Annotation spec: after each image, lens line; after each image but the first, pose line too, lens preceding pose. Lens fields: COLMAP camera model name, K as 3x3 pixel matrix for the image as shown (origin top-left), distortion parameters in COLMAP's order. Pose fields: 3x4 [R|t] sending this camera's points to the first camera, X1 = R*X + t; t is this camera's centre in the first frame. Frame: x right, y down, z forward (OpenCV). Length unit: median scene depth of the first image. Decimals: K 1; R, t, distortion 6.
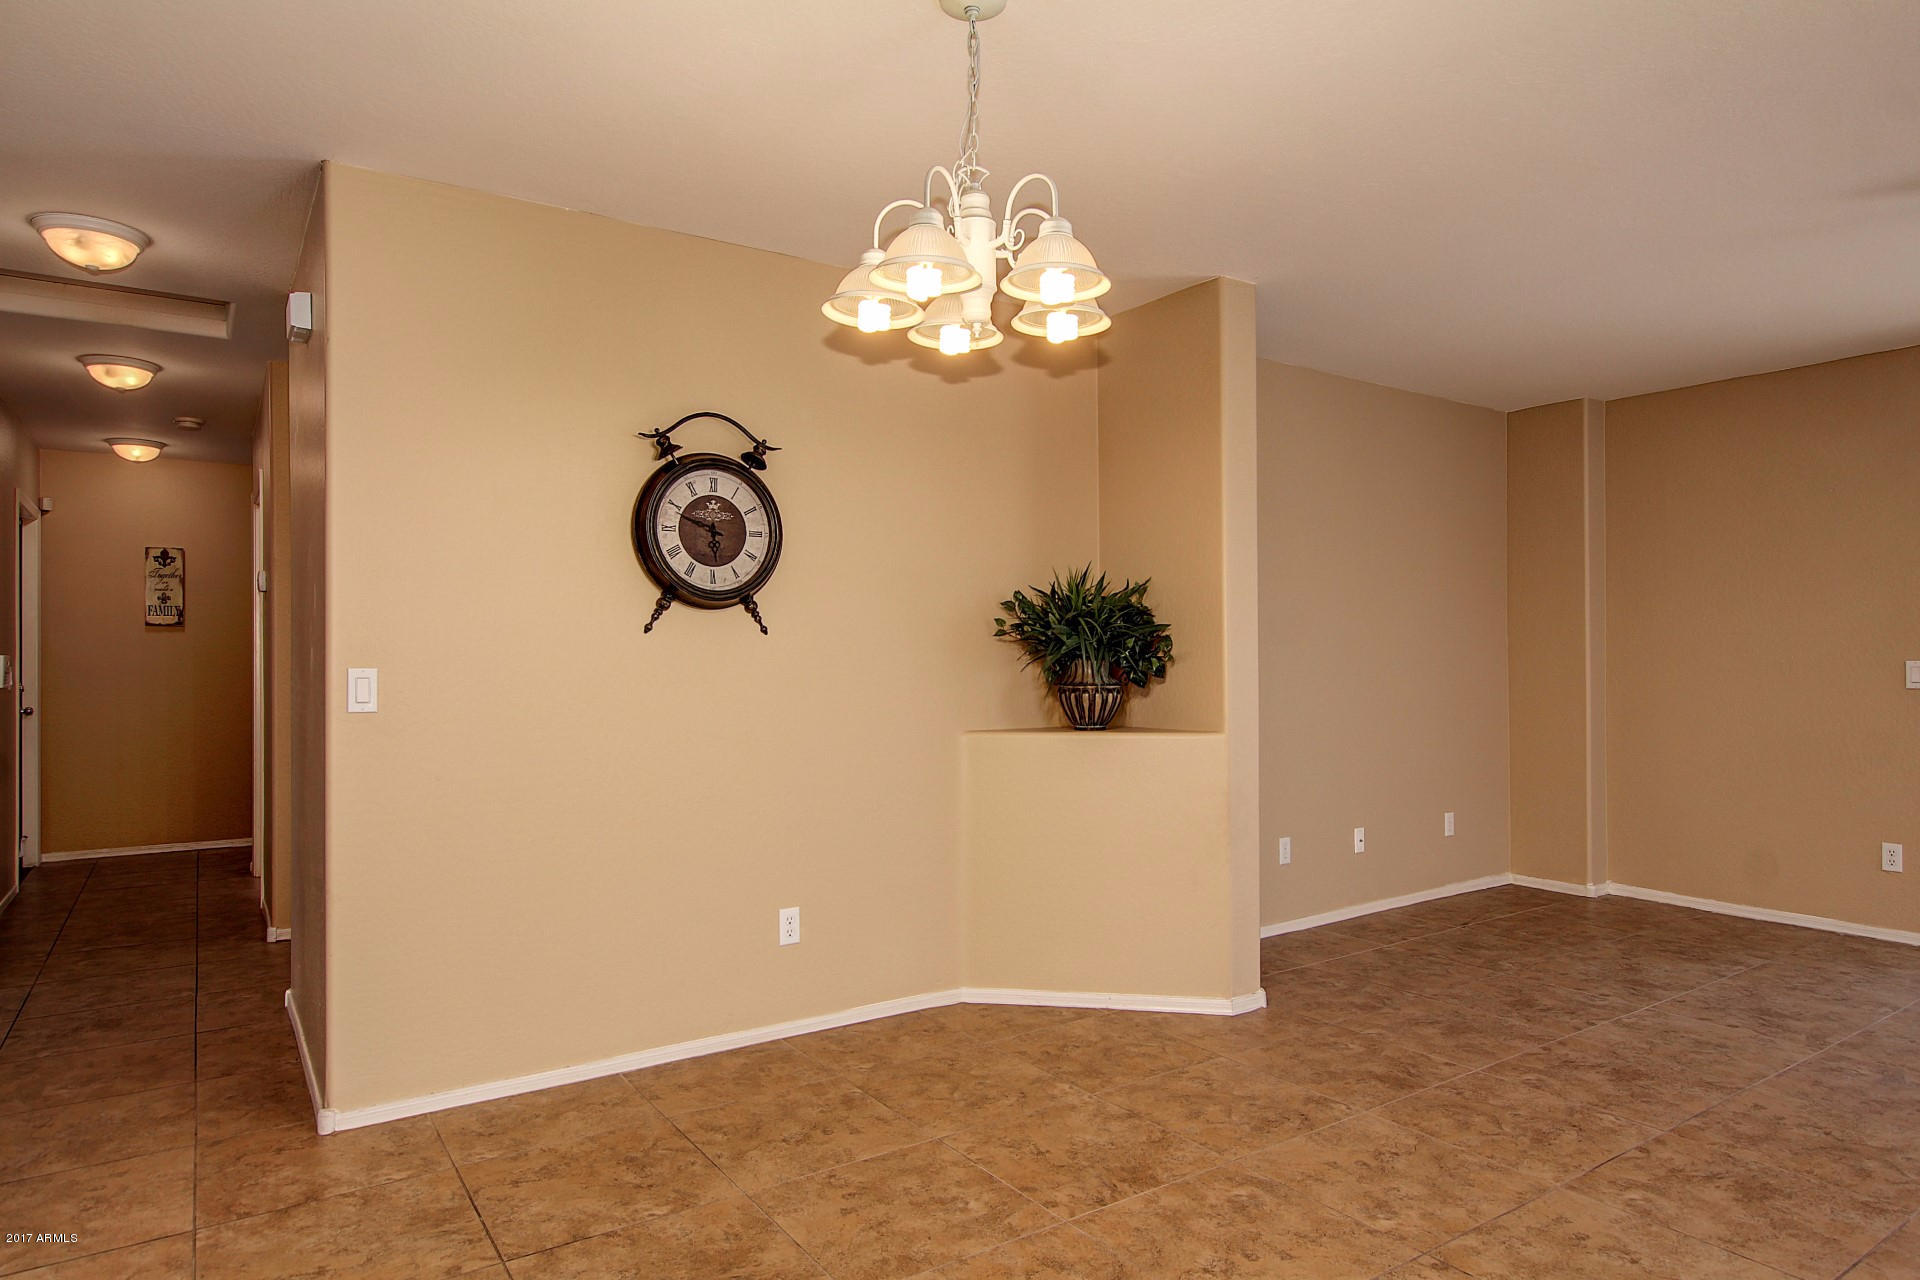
lens RADIAL K [[1122.3, 0, 964.7], [0, 1122.3, 650.0], [0, 0, 1]] dist [-0.029742, 0.014890]
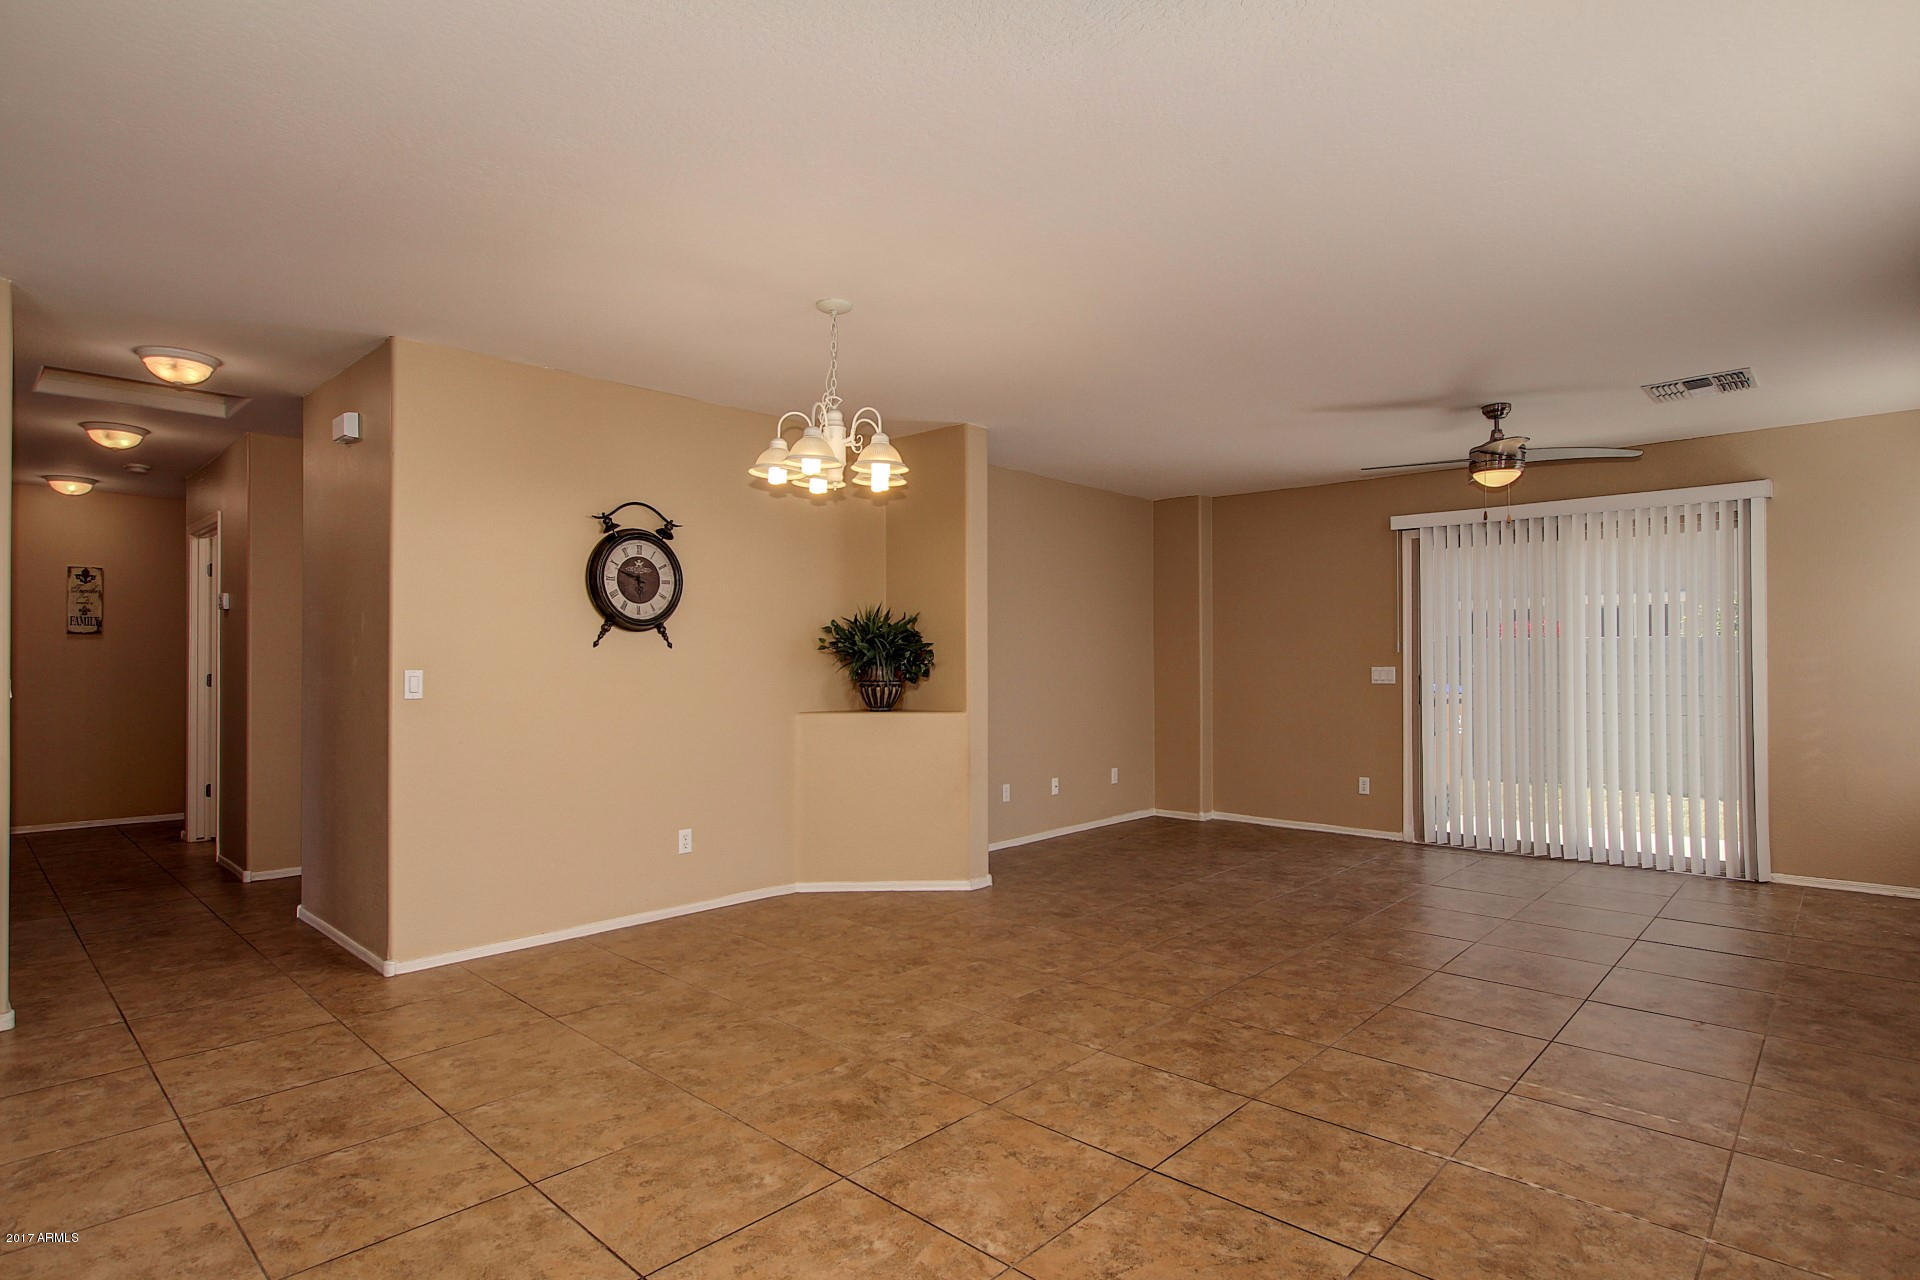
lens RADIAL K [[978.7, 0, 960.0], [0, 978.7, 640.0], [0, 0, 1]] dist [-0.035813, 0.000880]
pose [[0.976149, 0.007112, 0.216985, -0.085307], [-0.003502, 0.999849, -0.017013, -0.004060], [-0.217073, 0.015847, 0.976027, -0.383439]]
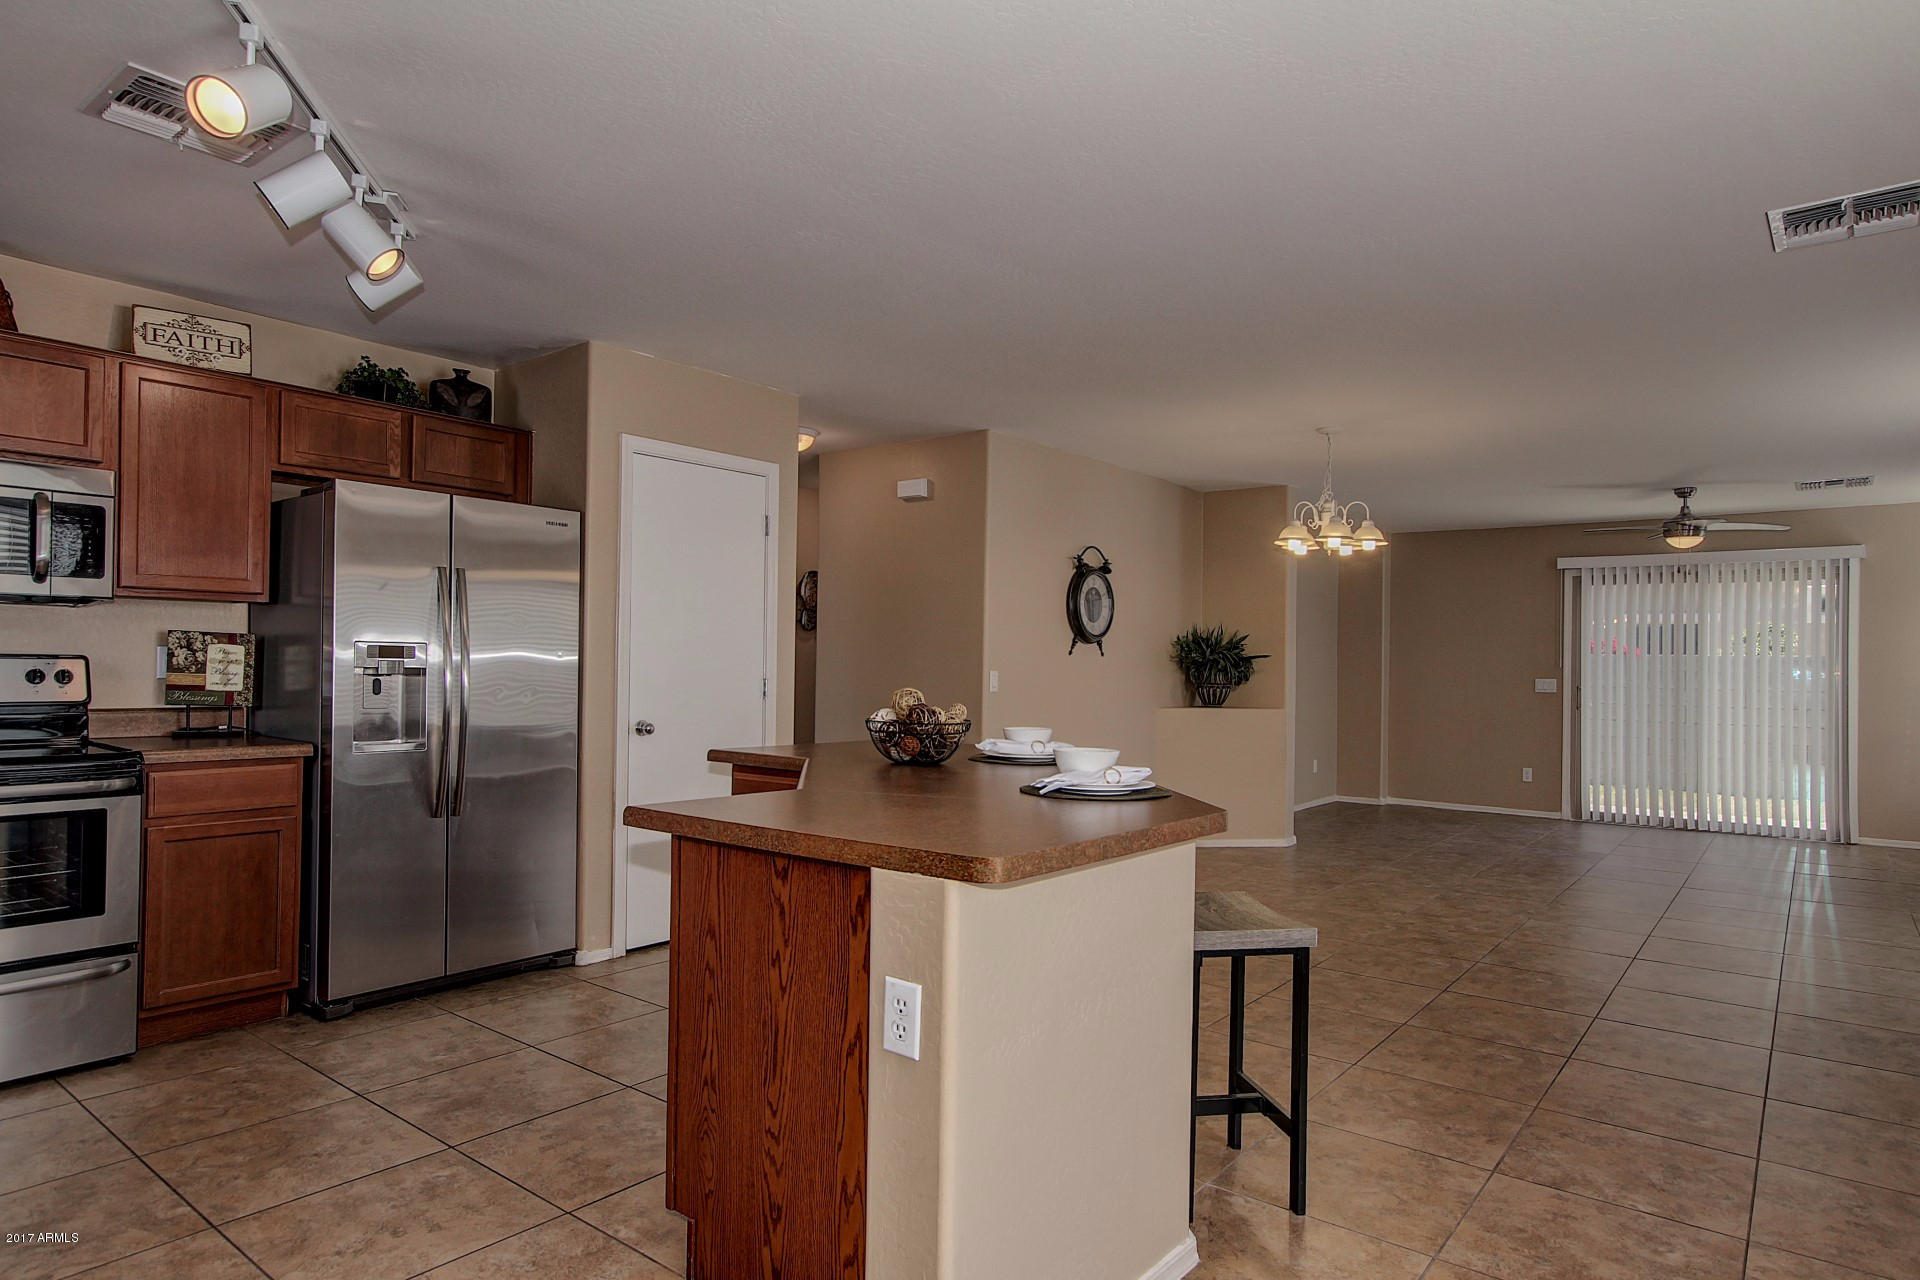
lens RADIAL K [[1108.3, 0, 965.2], [0, 1108.3, 651.2], [0, 0, 1]] dist [-0.017685, -0.000252]
pose [[0.949668, 0.023198, 0.312400, -1.058241], [-0.022419, 0.999730, -0.006085, -0.005631], [-0.312456, -0.001224, 0.949931, -0.812099]]
